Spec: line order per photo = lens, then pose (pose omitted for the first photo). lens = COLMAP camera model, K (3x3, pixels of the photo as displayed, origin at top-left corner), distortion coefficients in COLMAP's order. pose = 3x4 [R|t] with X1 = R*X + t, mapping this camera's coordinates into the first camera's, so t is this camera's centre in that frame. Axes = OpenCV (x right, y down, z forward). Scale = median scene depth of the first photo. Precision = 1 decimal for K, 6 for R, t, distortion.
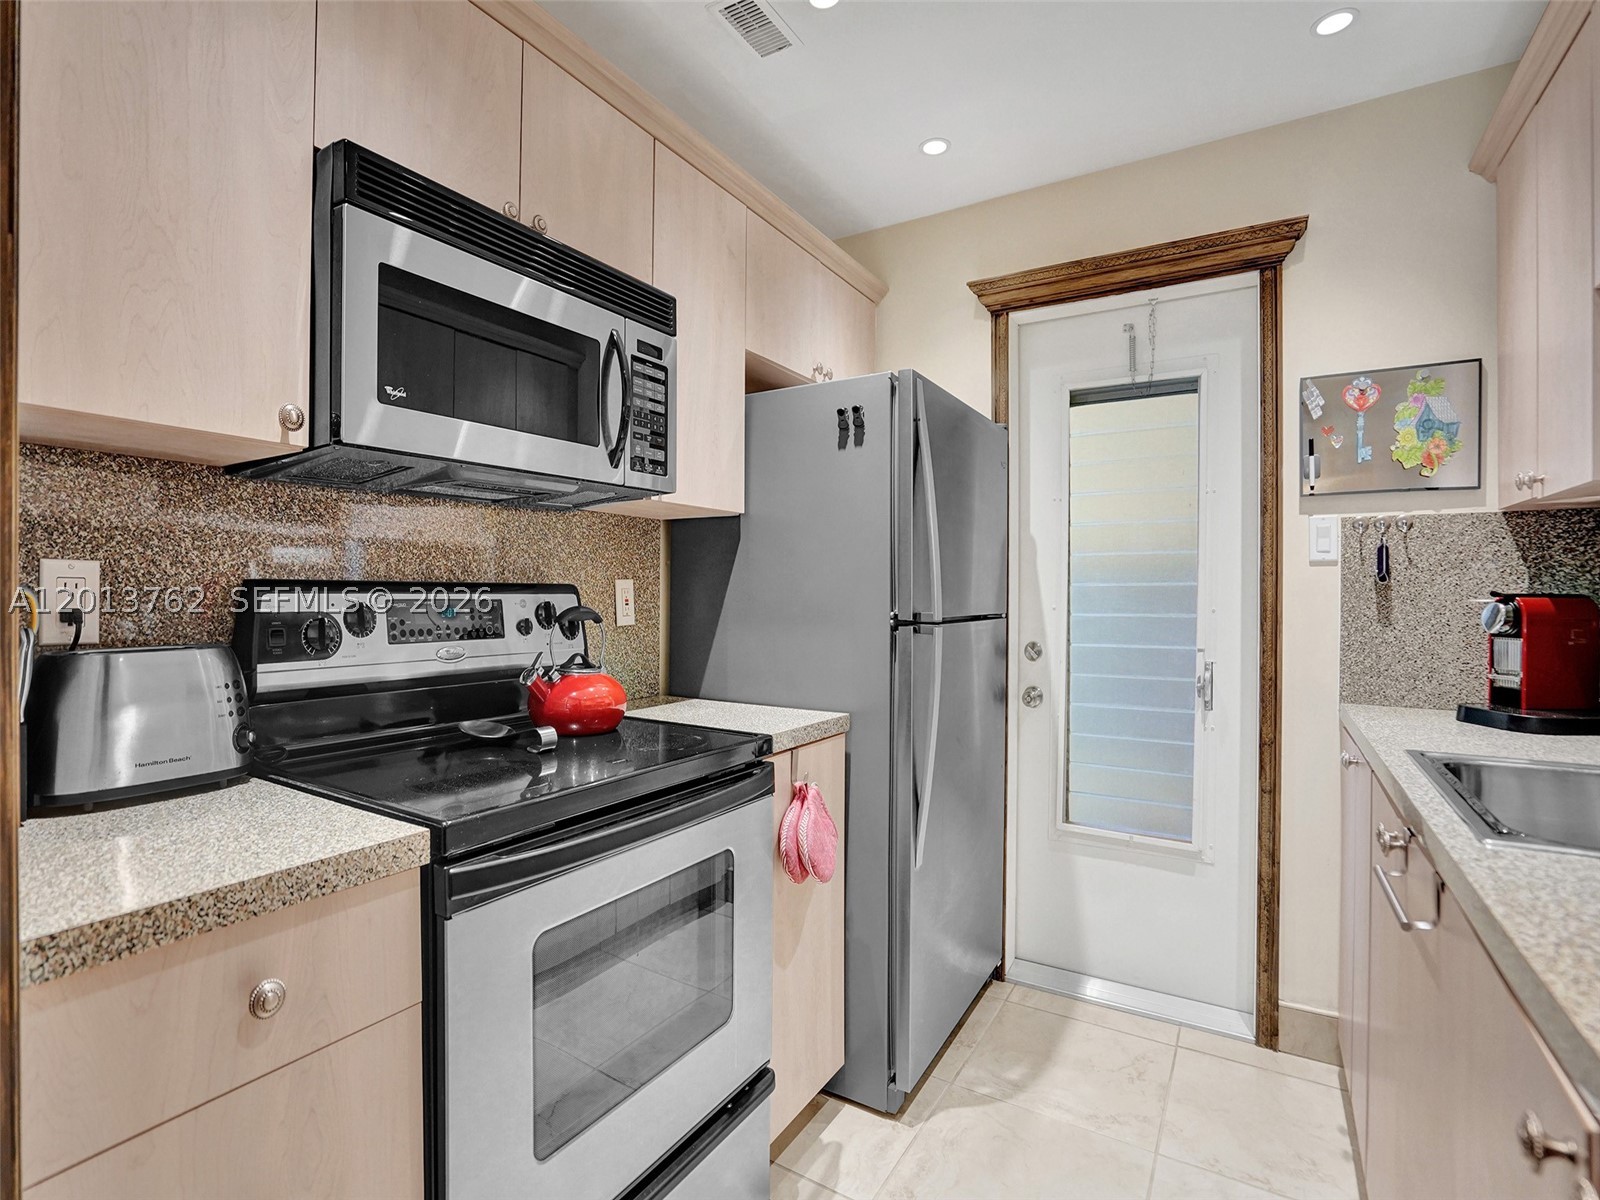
lens RADIAL K [[765.9, 0, 777.6], [0, 765.9, 588.2], [0, 0, 1]] dist [-0.041852, 0.007837]
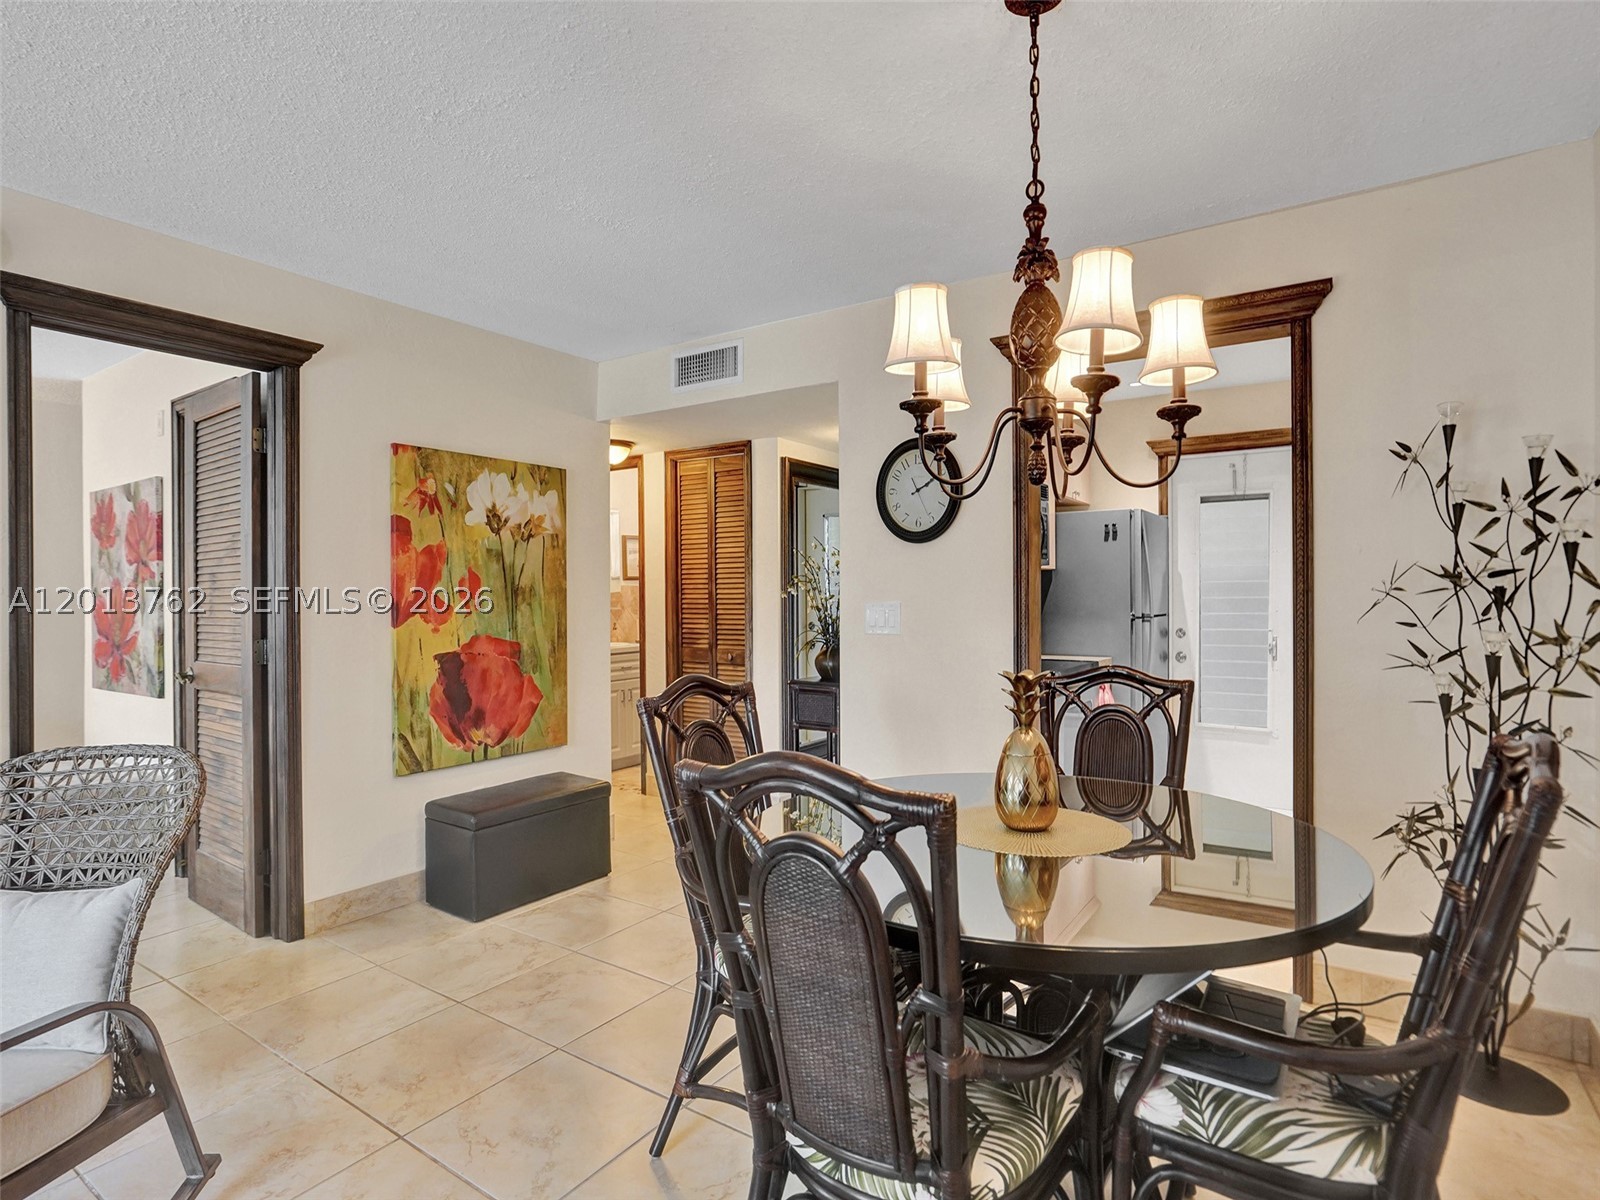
lens RADIAL K [[844.0, 0, 806.2], [0, 844.0, 604.0], [0, 0, 1]] dist [-0.020913, 0.008651]
pose [[0.999697, -0.015376, -0.019200, -0.684529], [0.015650, 0.999777, 0.014213, -0.042715], [0.018977, -0.014509, 0.999715, -1.362683]]
